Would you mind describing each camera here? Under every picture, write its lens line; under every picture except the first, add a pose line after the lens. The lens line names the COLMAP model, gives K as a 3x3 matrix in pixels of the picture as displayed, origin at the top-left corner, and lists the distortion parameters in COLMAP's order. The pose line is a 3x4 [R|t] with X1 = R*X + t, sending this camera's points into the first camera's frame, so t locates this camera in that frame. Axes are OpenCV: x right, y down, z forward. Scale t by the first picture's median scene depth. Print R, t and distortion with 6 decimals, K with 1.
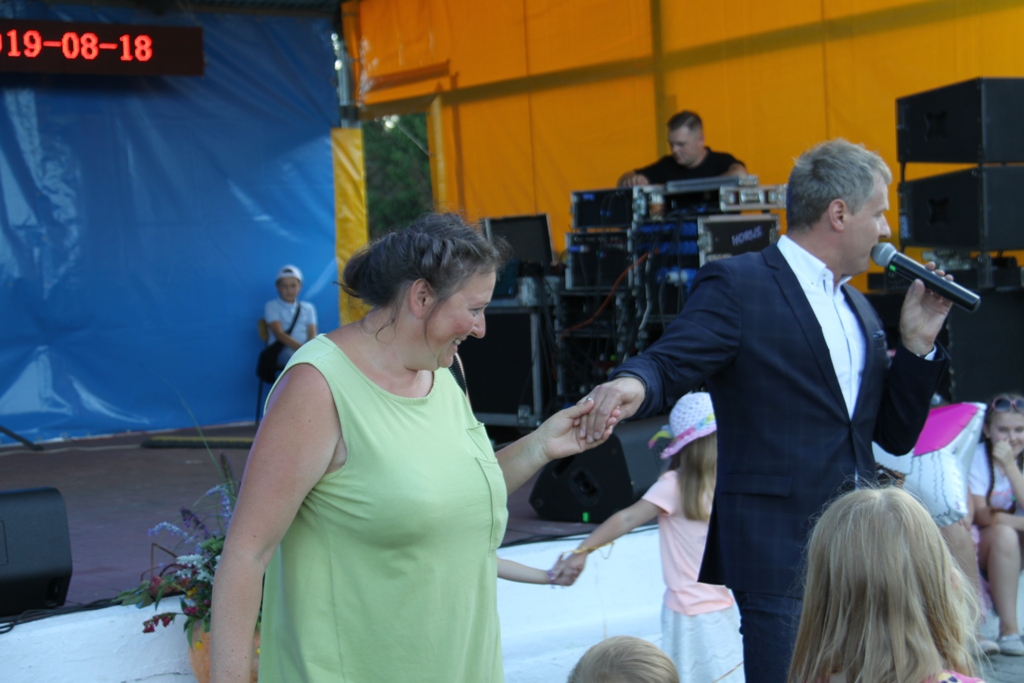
lens RADIAL K [[2010.0, 0, 531.7], [0, 2010.0, 318.7], [0, 0, 1]] dist [0.388040, 0.272848]
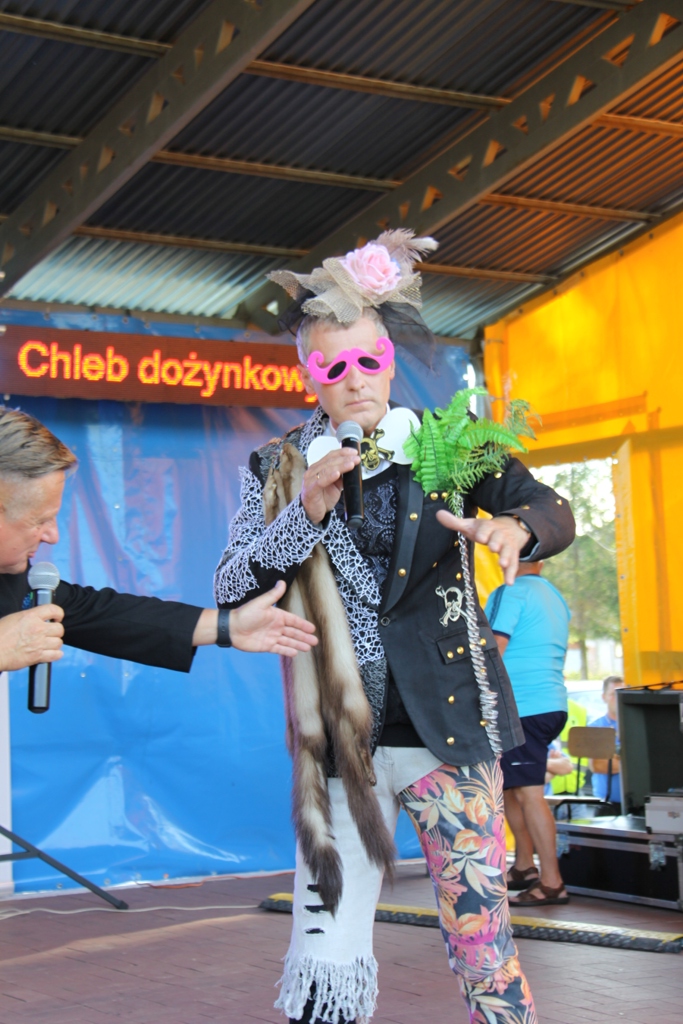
lens RADIAL K [[1906.2, 0, 294.9], [0, 1906.2, 512.2], [0, 0, 1]] dist [0.239187, 1.017145]
pose [[0.997003, 0.020866, -0.074491, -0.120586], [-0.028207, 0.994697, -0.098903, -0.008524], [0.072032, 0.100708, 0.992305, 0.289027]]
